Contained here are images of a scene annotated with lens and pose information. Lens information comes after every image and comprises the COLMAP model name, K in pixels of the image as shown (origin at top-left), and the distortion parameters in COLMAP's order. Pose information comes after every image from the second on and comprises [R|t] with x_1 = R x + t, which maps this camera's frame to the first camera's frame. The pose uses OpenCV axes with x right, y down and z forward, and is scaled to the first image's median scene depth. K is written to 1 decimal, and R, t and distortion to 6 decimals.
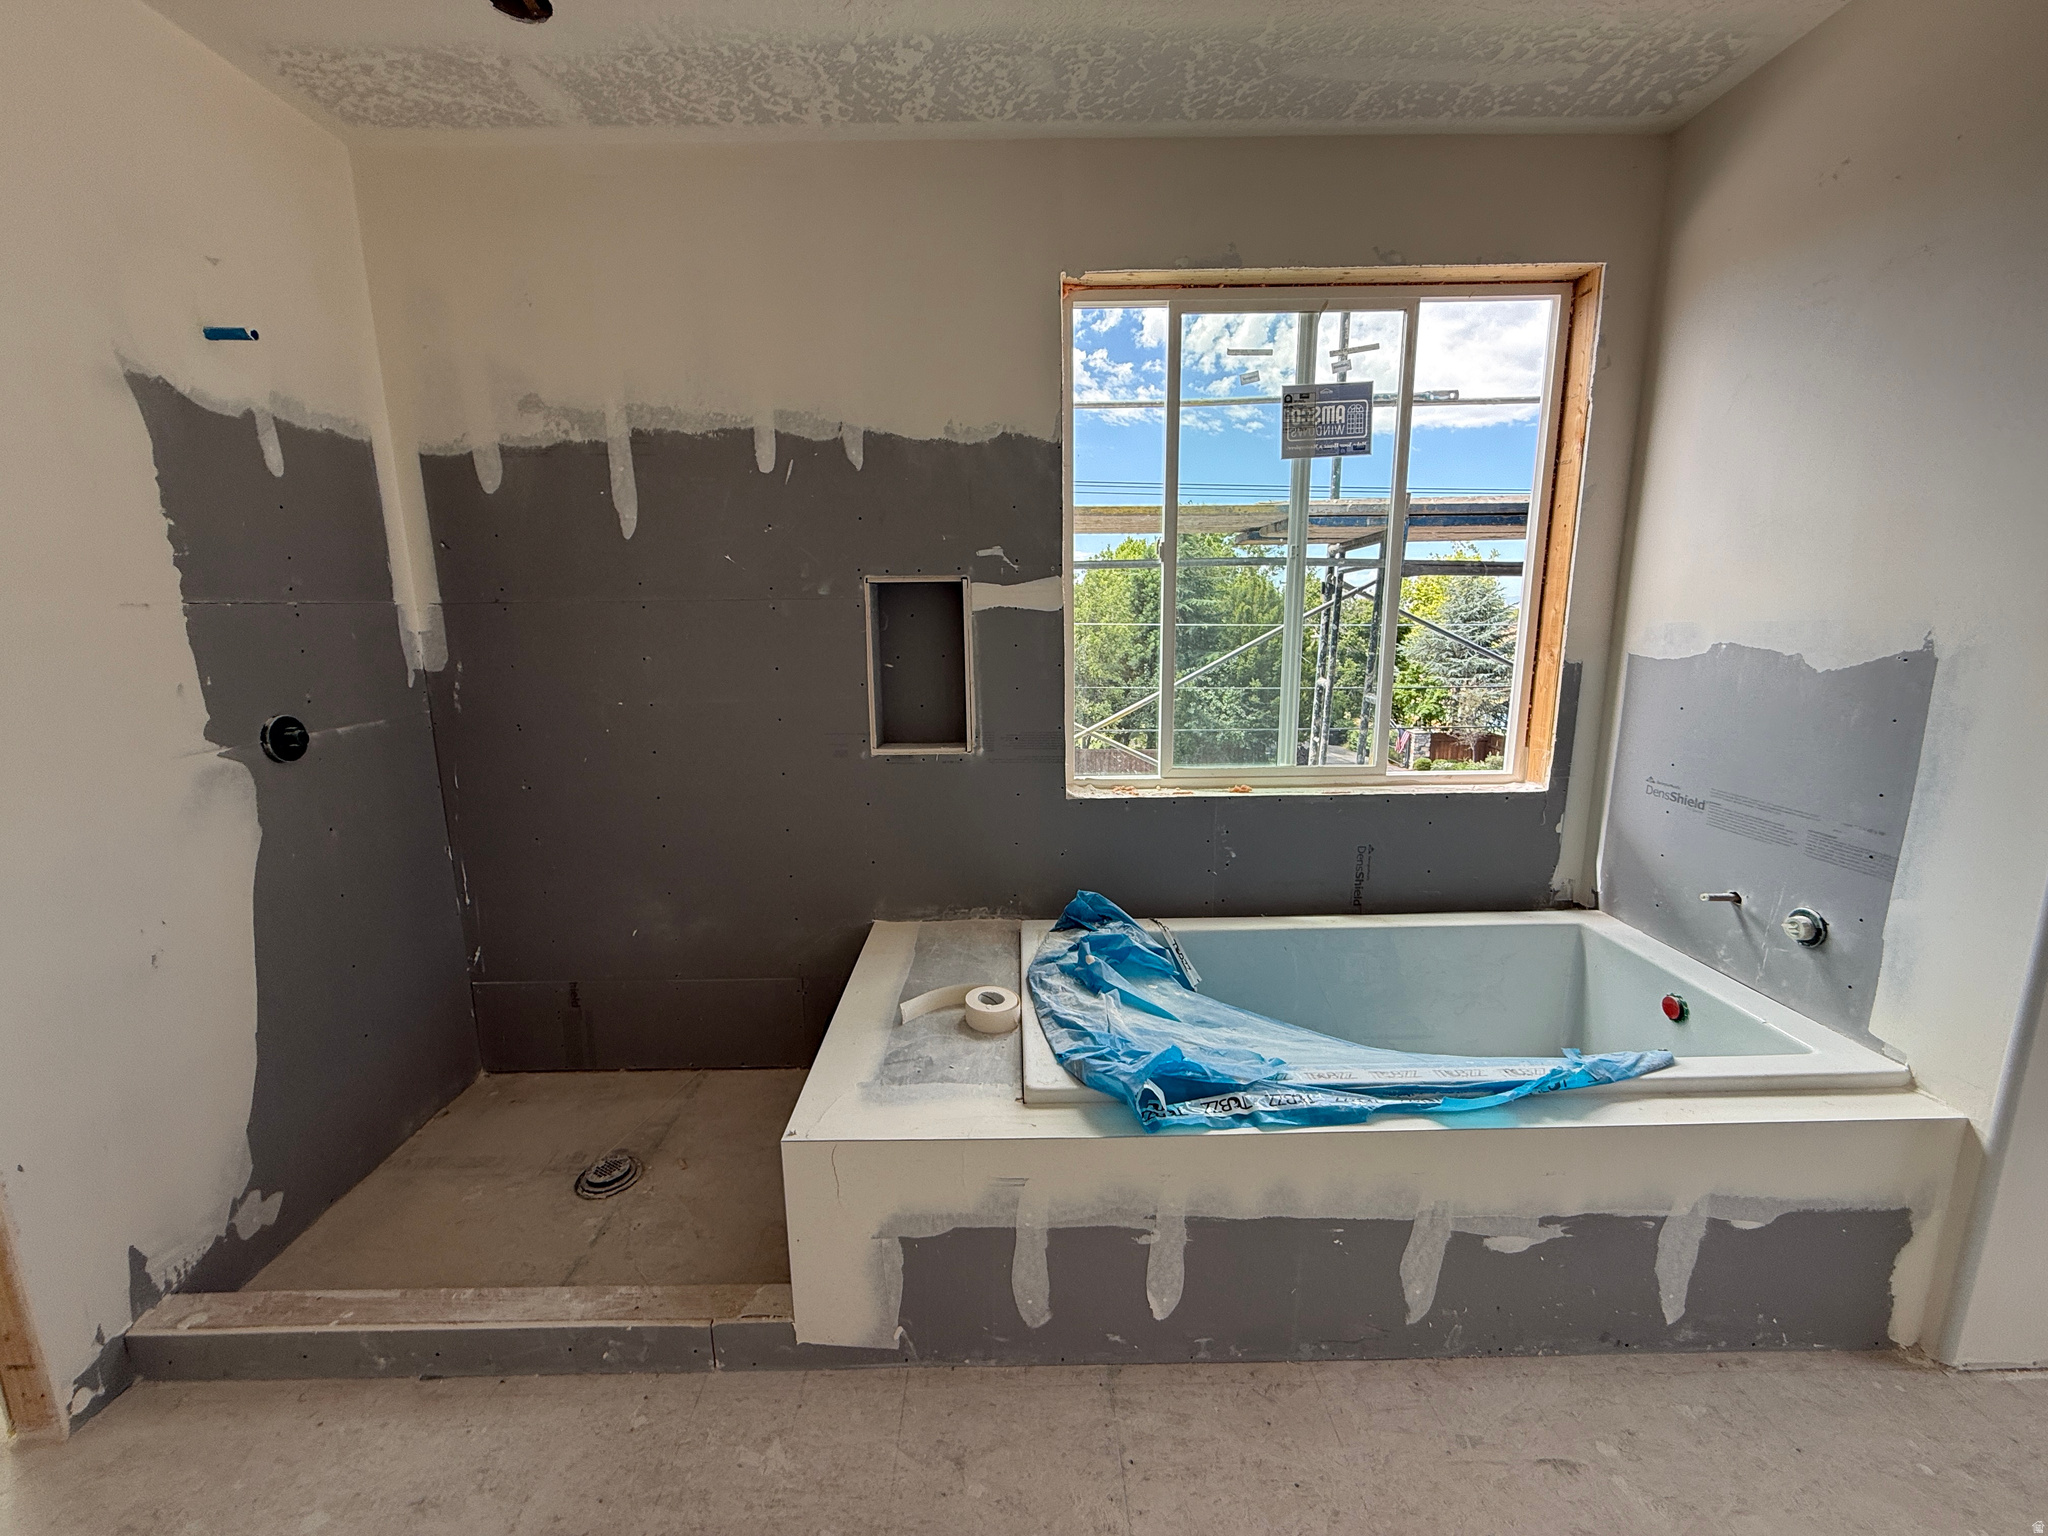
lens RADIAL K [[818.0, 0, 1019.0], [0, 818.0, 769.8], [0, 0, 1]] dist [-0.001401, 0.000413]
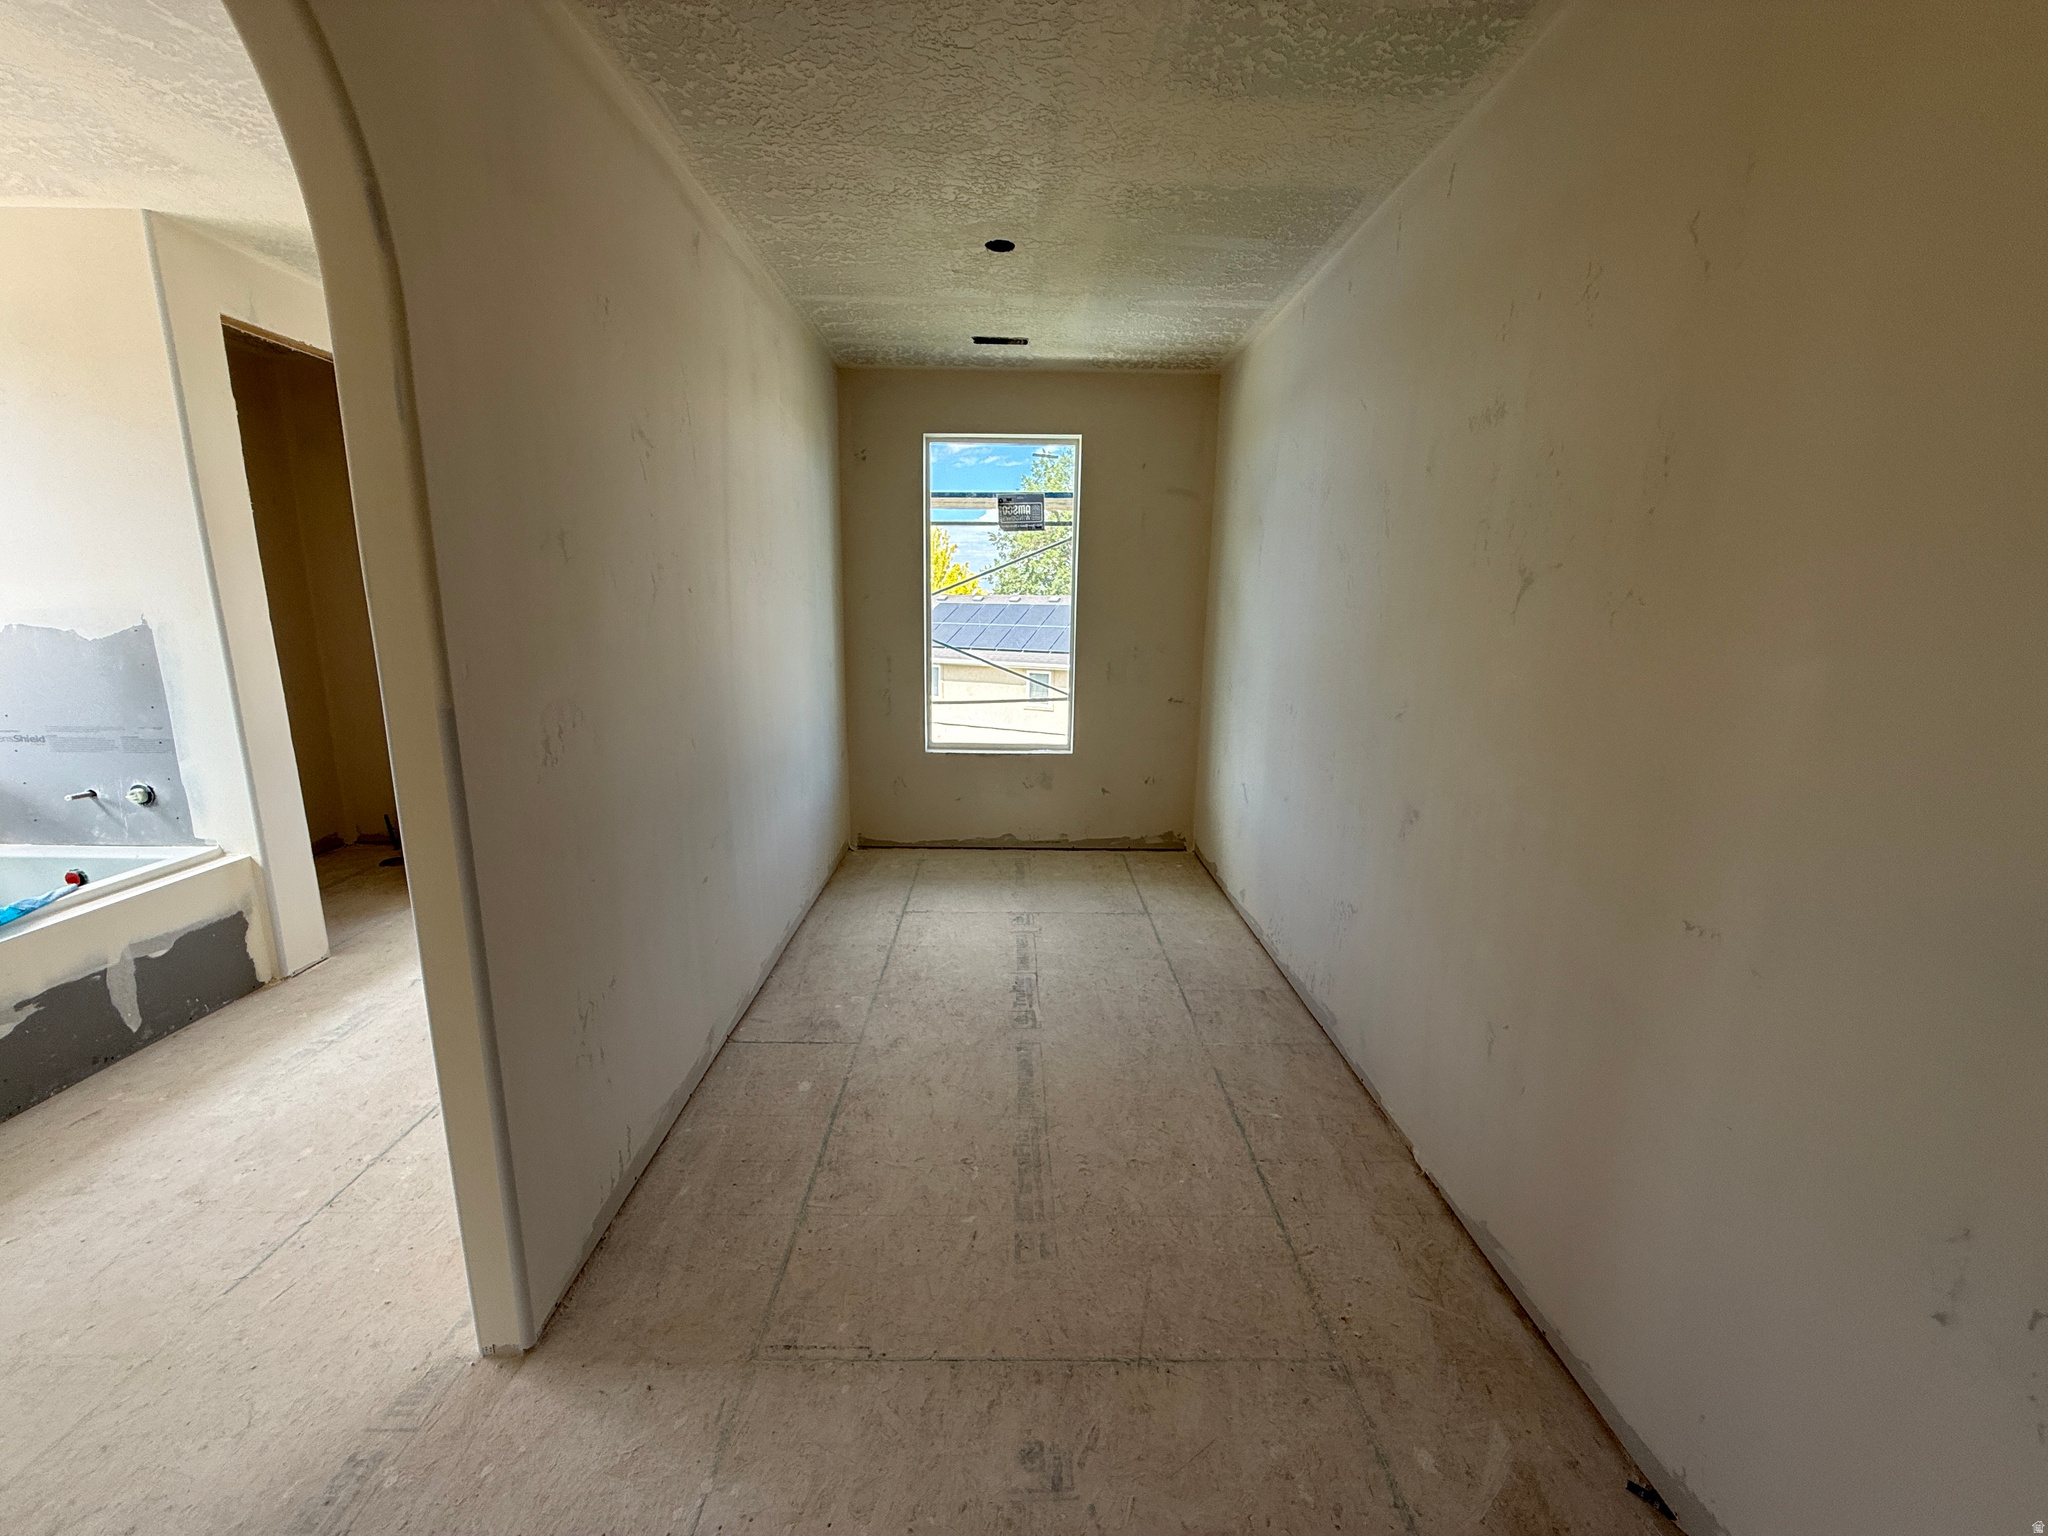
lens RADIAL K [[818.0, 0, 1021.0], [0, 818.0, 774.4], [0, 0, 1]] dist [-0.001401, 0.000413]
pose [[0.003231, -0.186637, 0.982424, -0.708905], [0.177972, 0.966852, 0.183093, 0.181351], [-0.984030, 0.174252, 0.036340, -0.894765]]
